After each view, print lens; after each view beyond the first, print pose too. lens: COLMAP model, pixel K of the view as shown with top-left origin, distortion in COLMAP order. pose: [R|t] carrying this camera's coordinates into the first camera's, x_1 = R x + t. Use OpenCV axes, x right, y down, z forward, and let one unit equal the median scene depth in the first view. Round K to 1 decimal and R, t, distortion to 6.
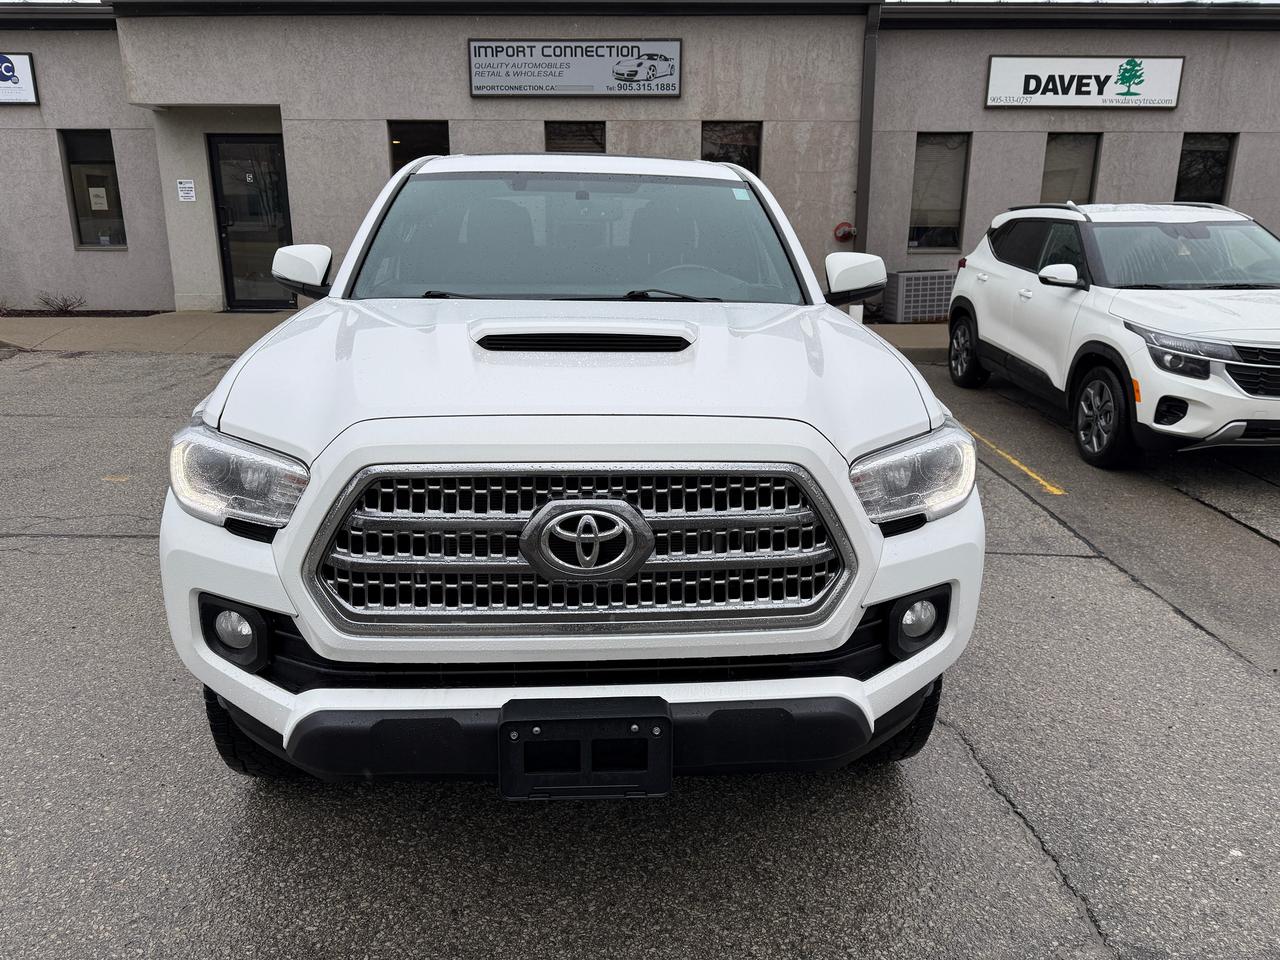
lens RADIAL K [[877.6, 0, 640.0], [0, 877.6, 480.0], [0, 0, 1]] dist [0.010643, -0.007106]
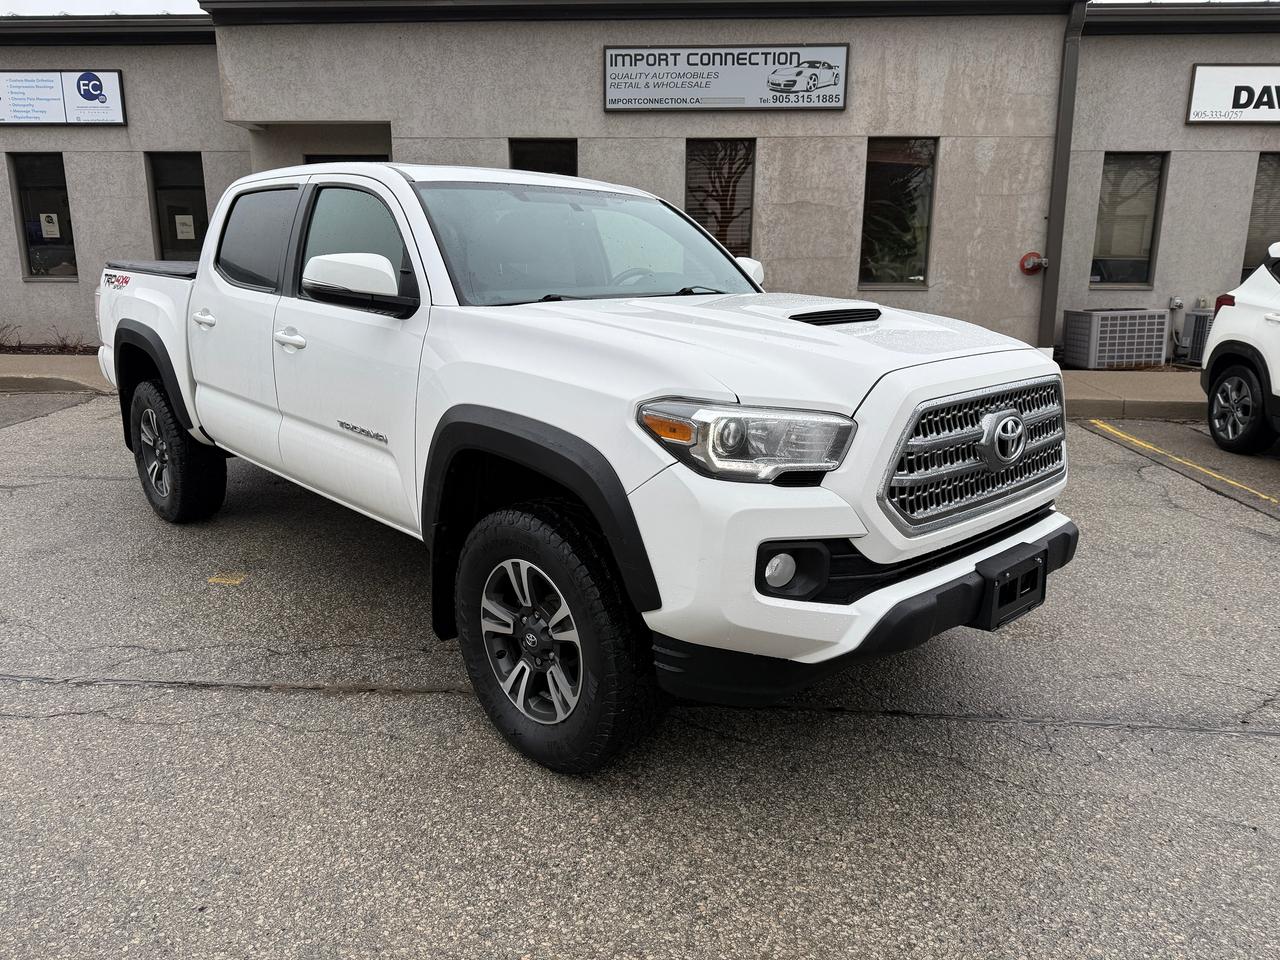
lens RADIAL K [[865.1, 0, 640.0], [0, 865.1, 480.0], [0, 0, 1]] dist [0.006862, -0.006771]
pose [[0.999022, 0.013295, -0.042172, -0.114814], [-0.014900, 0.999167, -0.037997, -0.033536], [0.041632, 0.038588, 0.998388, 0.148182]]
